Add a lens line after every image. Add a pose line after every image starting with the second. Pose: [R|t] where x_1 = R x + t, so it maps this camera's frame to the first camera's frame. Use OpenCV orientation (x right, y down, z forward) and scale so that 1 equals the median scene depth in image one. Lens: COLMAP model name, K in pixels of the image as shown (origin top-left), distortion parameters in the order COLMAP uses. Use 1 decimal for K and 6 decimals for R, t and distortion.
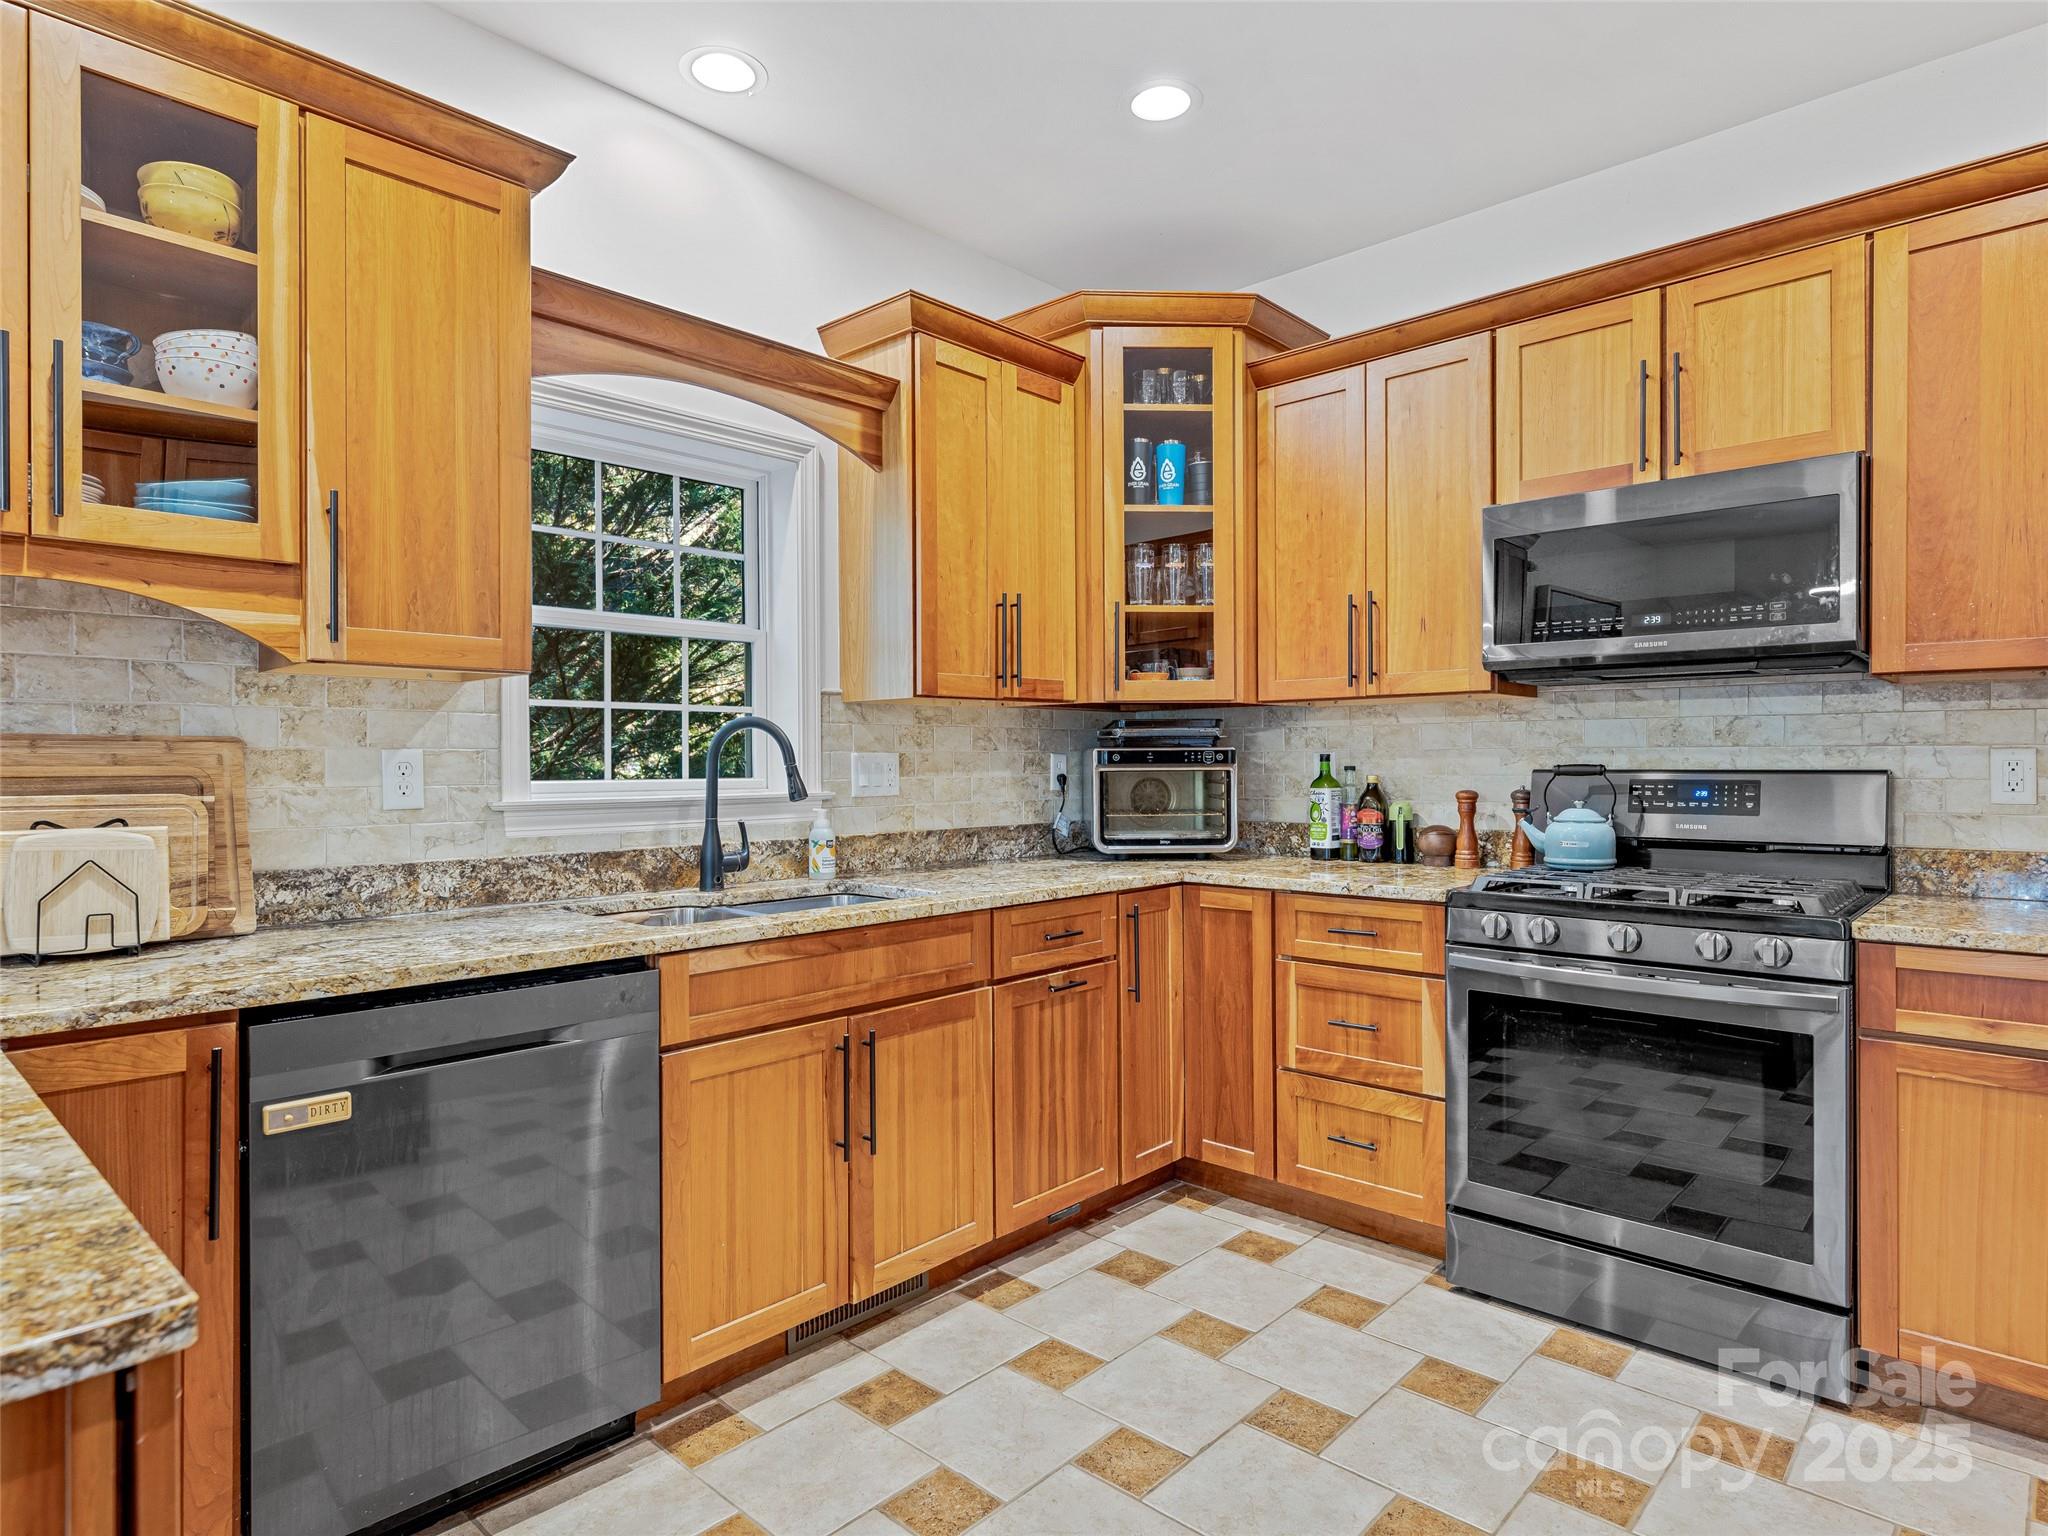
lens RADIAL K [[1145.3, 0, 1024.0], [0, 1145.3, 768.0], [0, 0, 1]] dist [-0.001327, -0.000679]
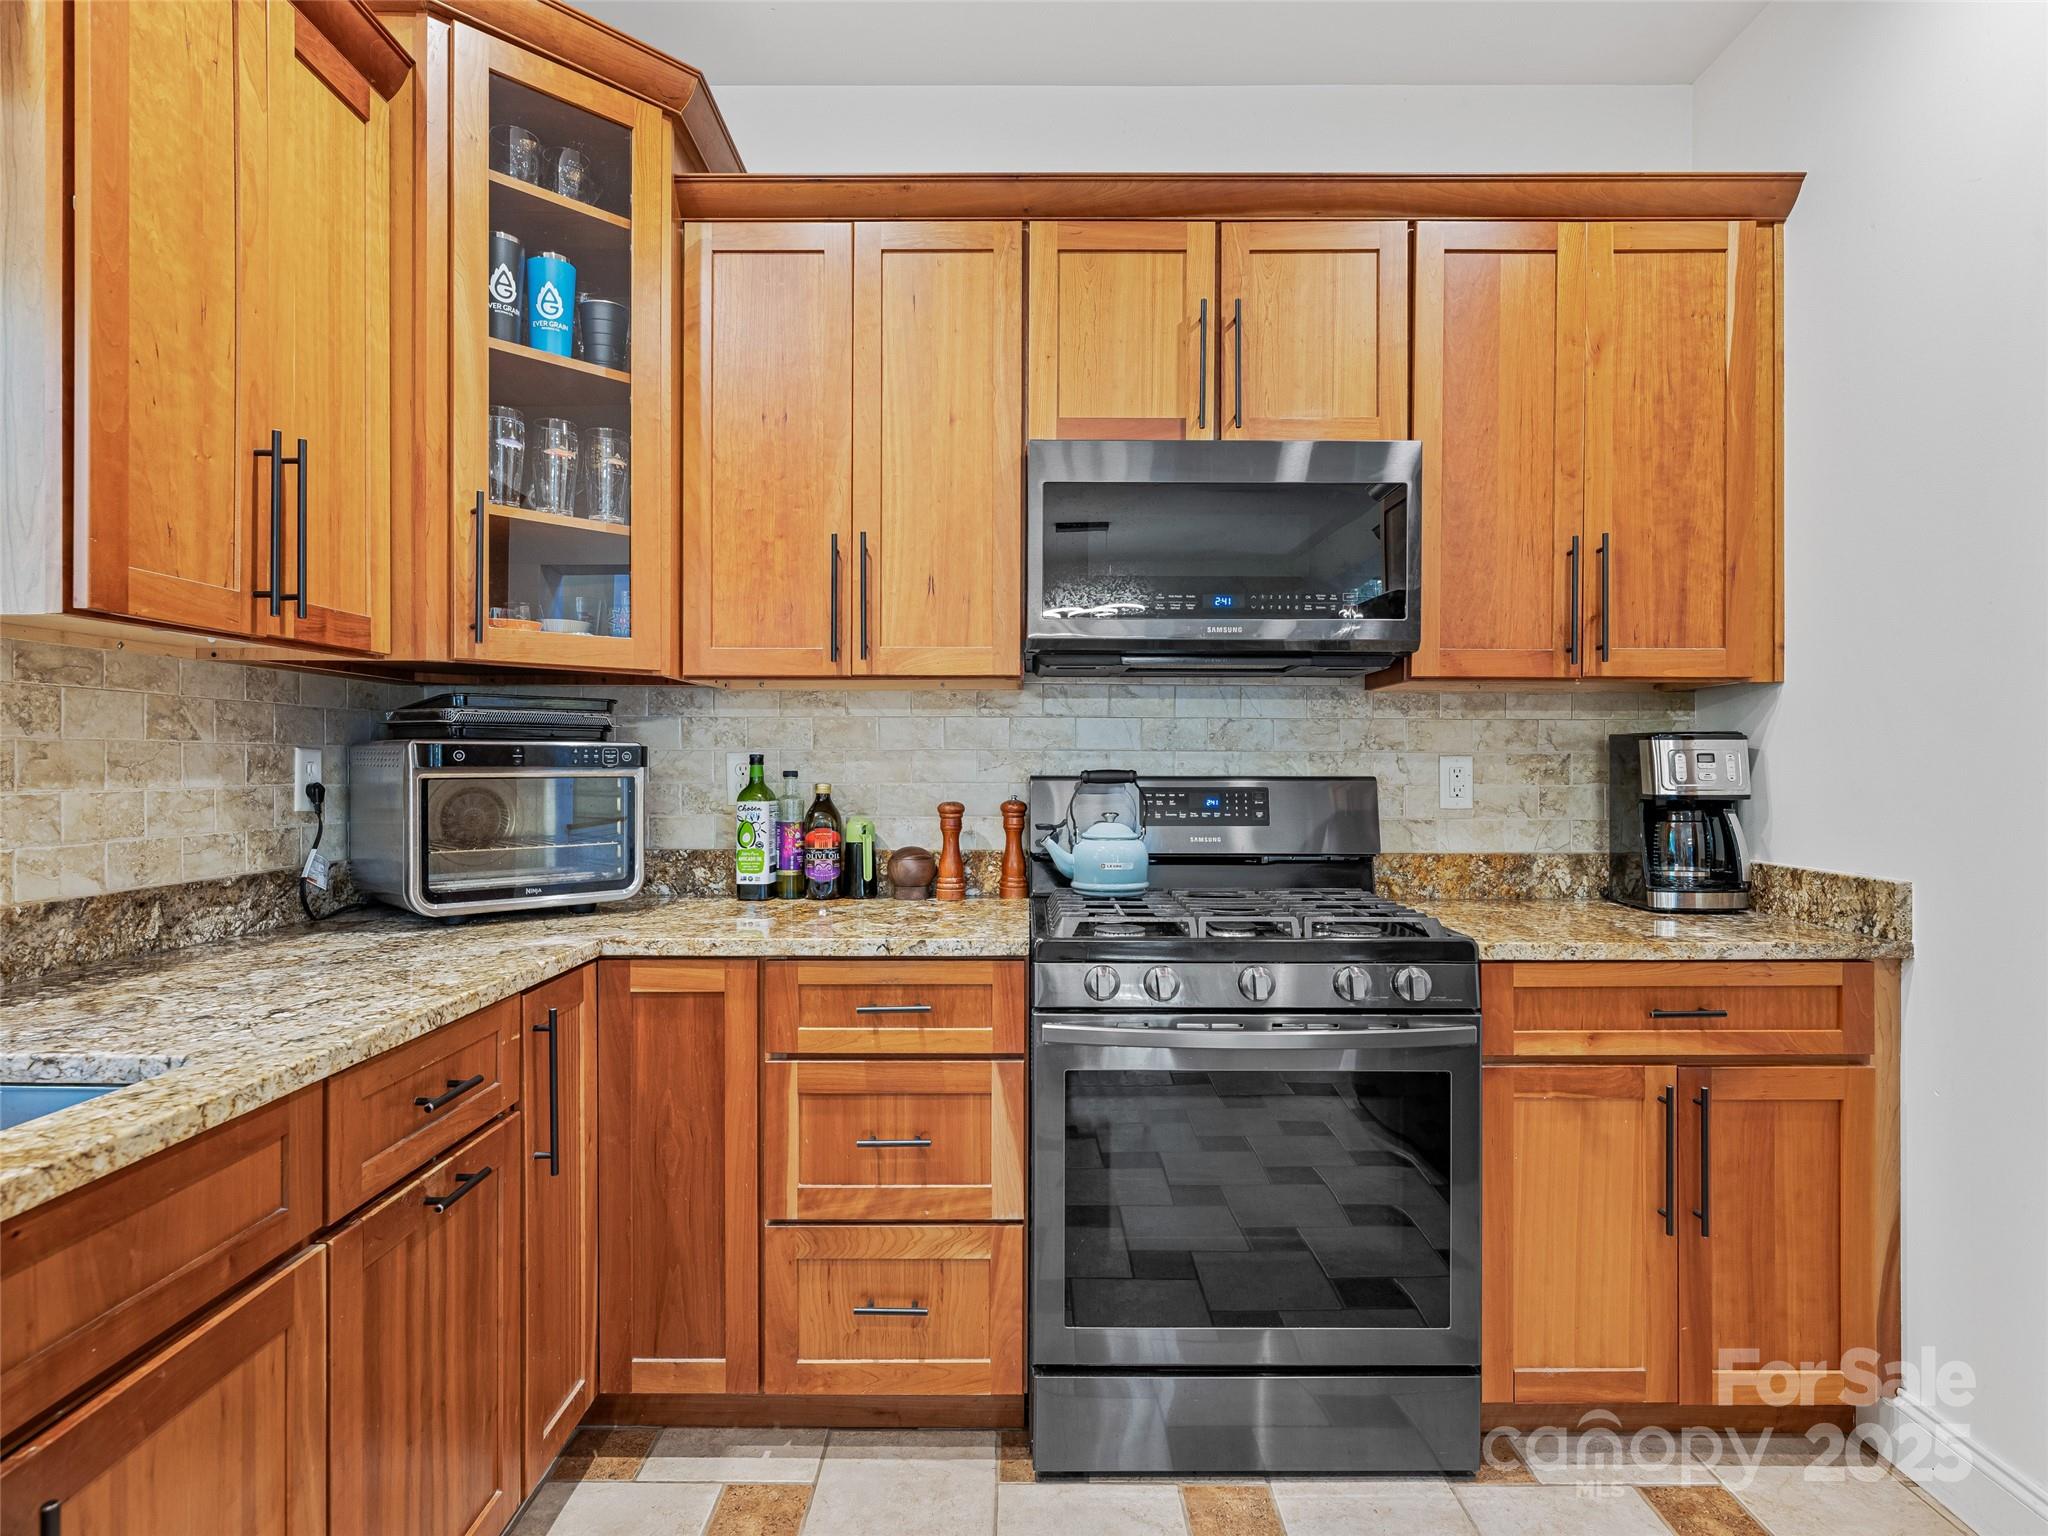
lens RADIAL K [[1128.8, 0, 1024.0], [0, 1128.8, 768.0], [0, 0, 1]] dist [-0.000823, -0.000656]
pose [[0.735767, 0.004562, 0.677219, -0.113849], [-0.001630, 0.999986, -0.004966, -0.000318], [-0.677233, 0.002550, 0.735765, 0.411134]]
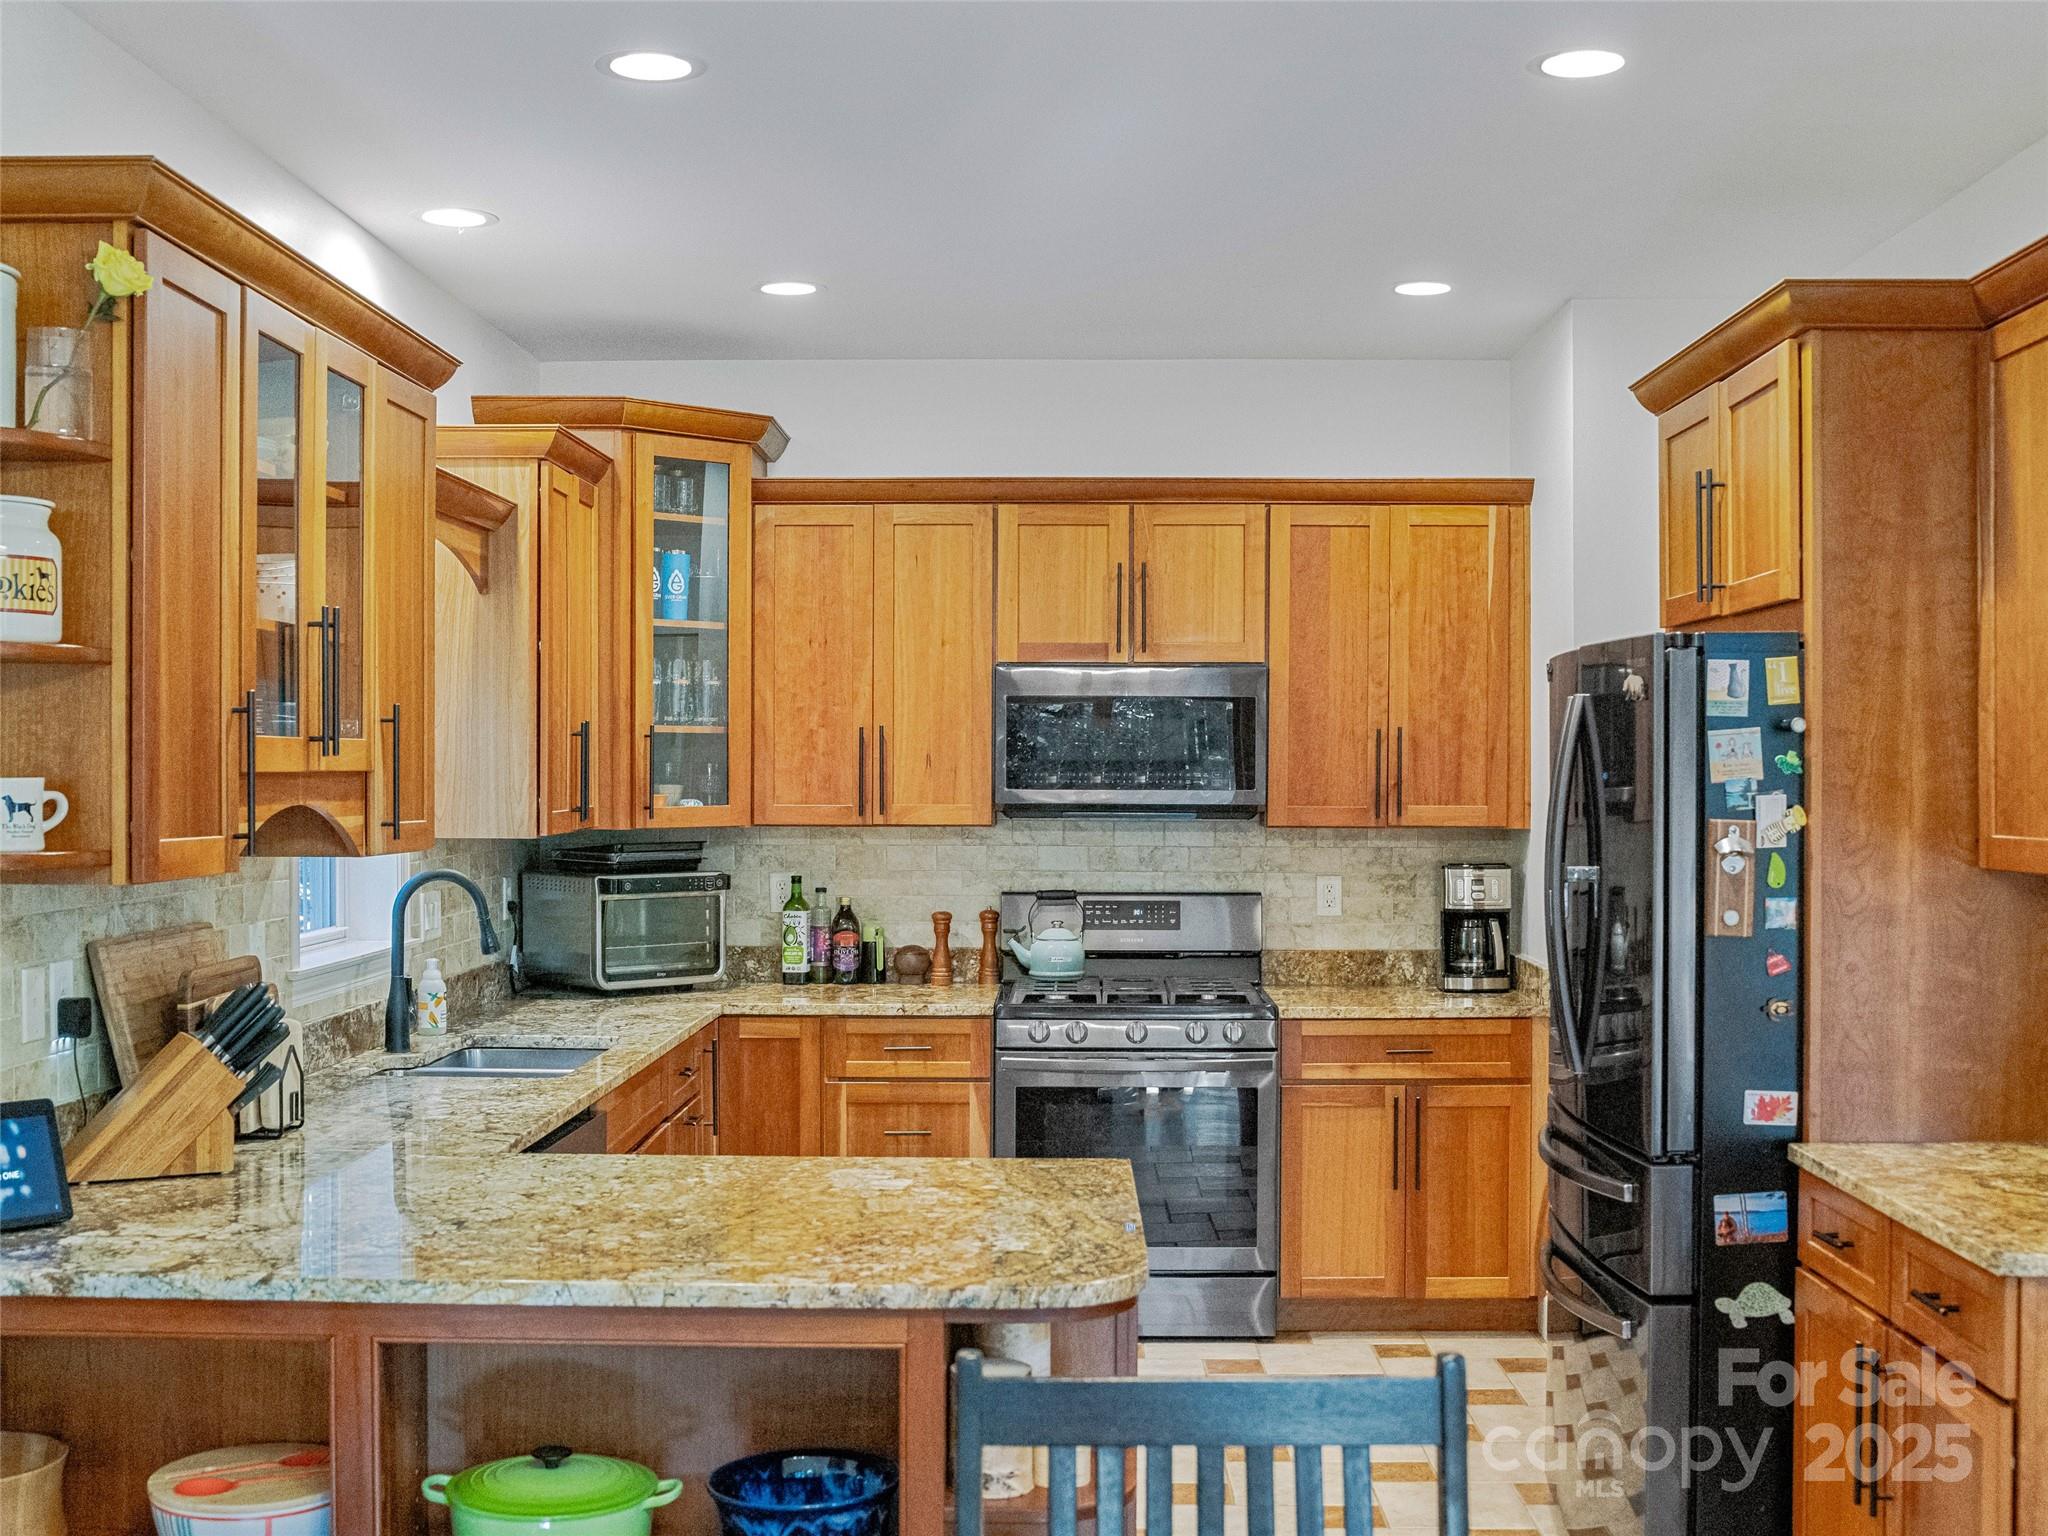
lens RADIAL K [[2295.6, 0, 1024.0], [0, 2295.6, 768.0], [0, 0, 1]] dist [-0.116667, 0.002219]
pose [[0.748611, 0.006203, 0.662981, -1.022098], [-0.001663, 0.999971, -0.007478, -0.103318], [-0.663008, 0.004496, 0.748599, -0.678525]]
